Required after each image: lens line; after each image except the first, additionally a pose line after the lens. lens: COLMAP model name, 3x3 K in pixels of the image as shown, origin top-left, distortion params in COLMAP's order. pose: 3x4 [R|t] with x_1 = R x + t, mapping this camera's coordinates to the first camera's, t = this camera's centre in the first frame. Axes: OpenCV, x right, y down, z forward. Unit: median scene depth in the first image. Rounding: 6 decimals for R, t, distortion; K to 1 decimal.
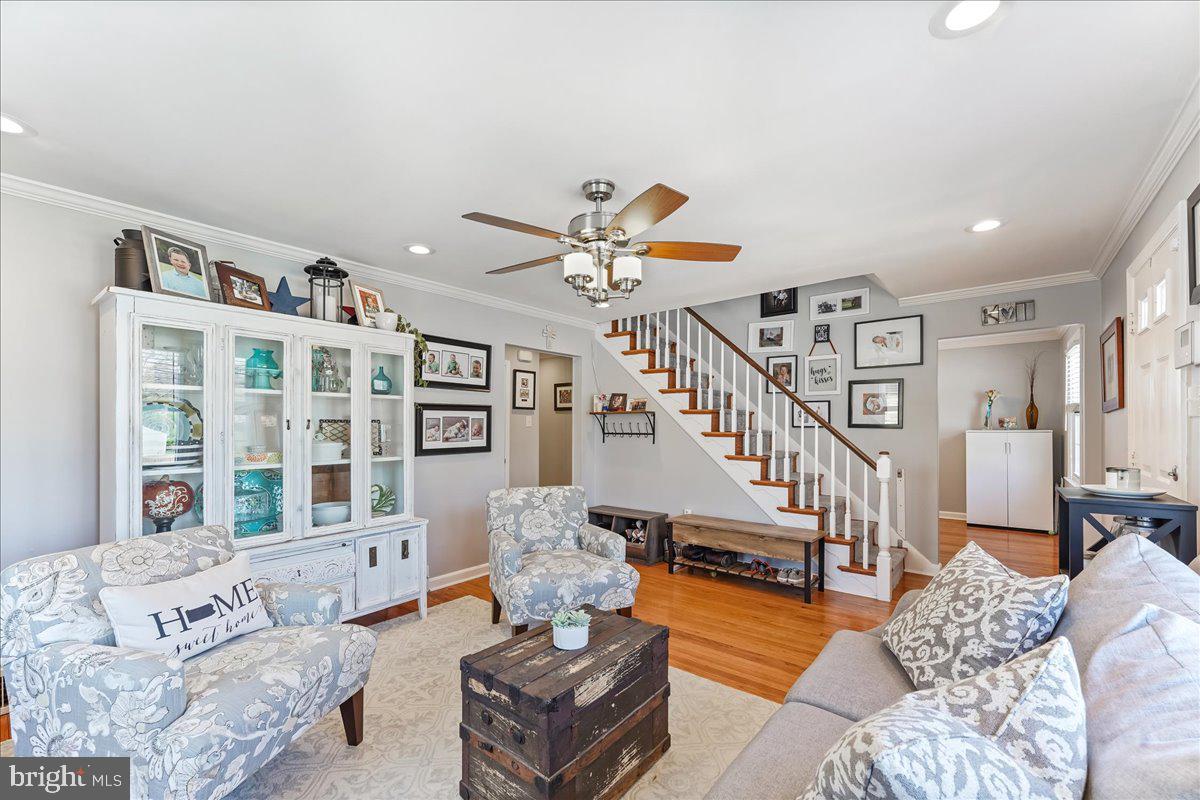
lens RADIAL K [[496.6, 0, 600.7], [0, 496.6, 426.0], [0, 0, 1]] dist [0.000110, -0.000152]
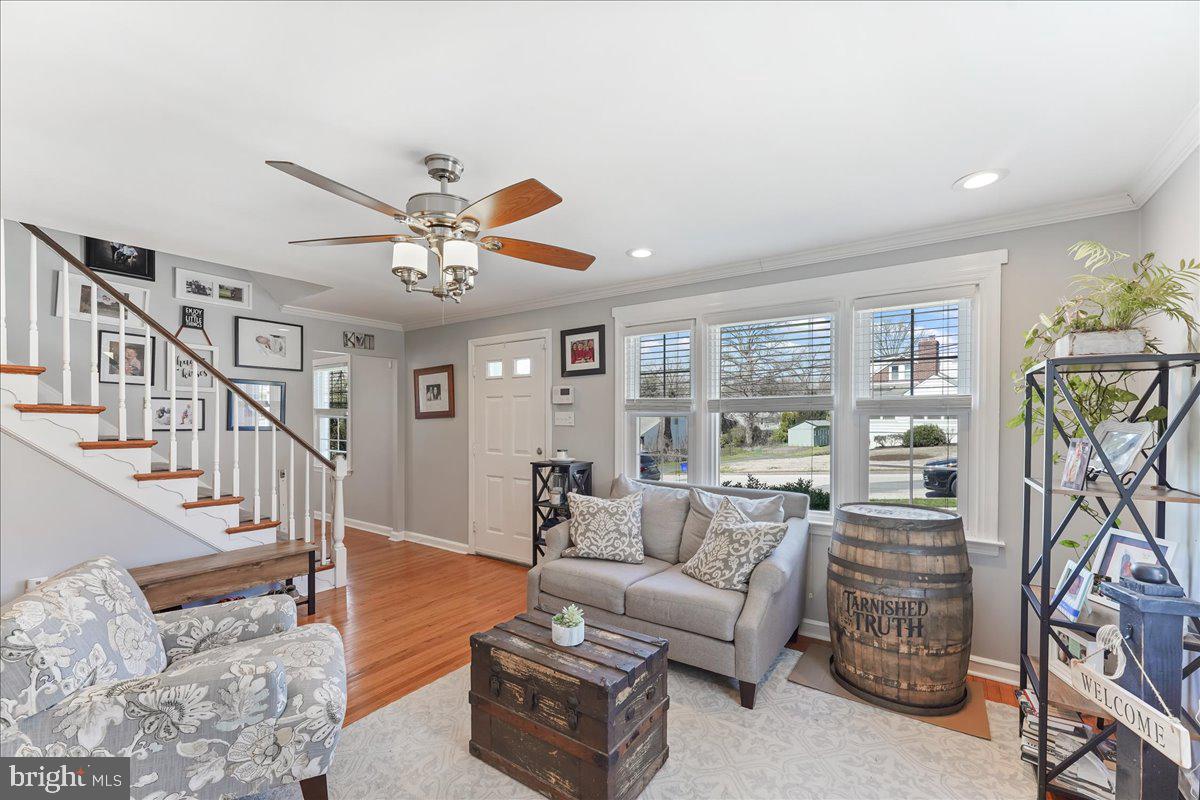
lens RADIAL K [[496.6, 0, 591.8], [0, 496.6, 425.3], [0, 0, 1]] dist [0.000110, -0.000152]
pose [[-0.053718, -0.004674, 0.998545, -0.486710], [0.000817, 0.999989, 0.004725, -0.011201], [-0.998556, 0.001069, -0.053713, 0.439187]]
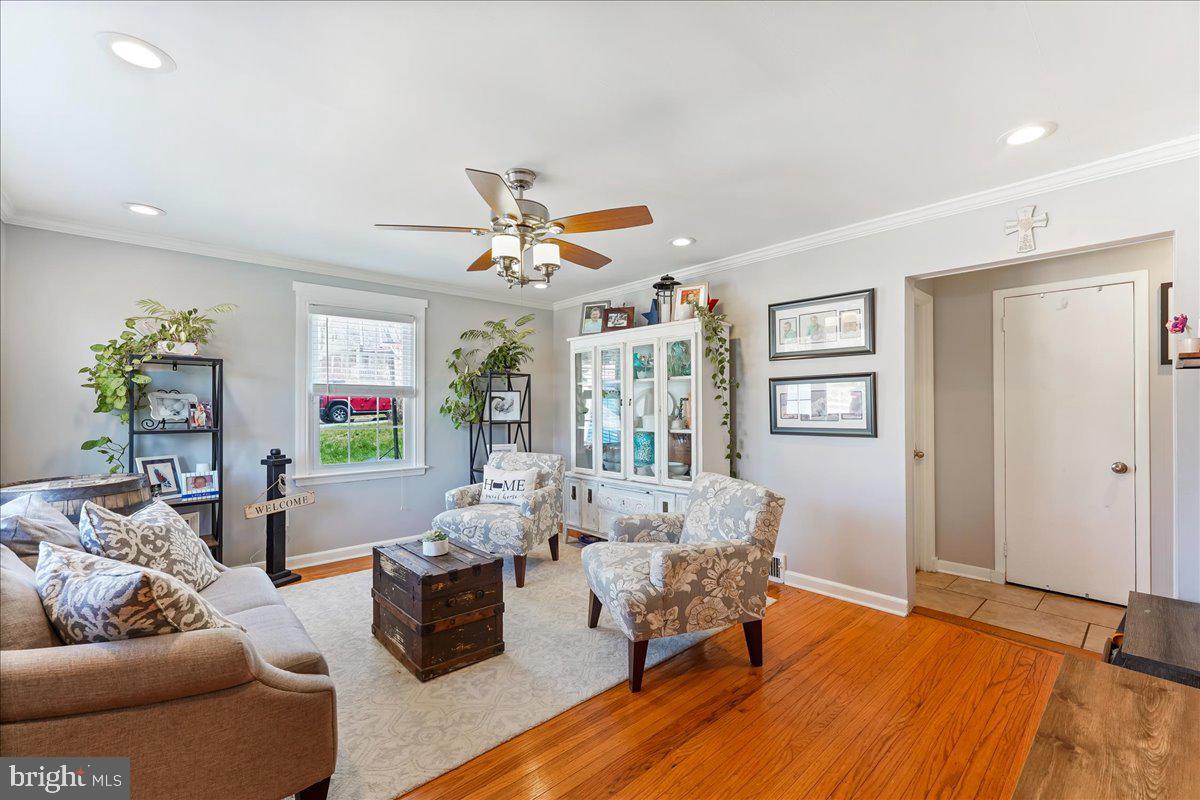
lens RADIAL K [[496.6, 0, 594.8], [0, 496.6, 408.1], [0, 0, 1]] dist [0.000110, -0.000152]
pose [[-0.162373, -0.003323, -0.986724, 0.585279], [0.000339, 0.999994, -0.003424, 0.013315], [0.986729, -0.000890, -0.162371, 0.777028]]
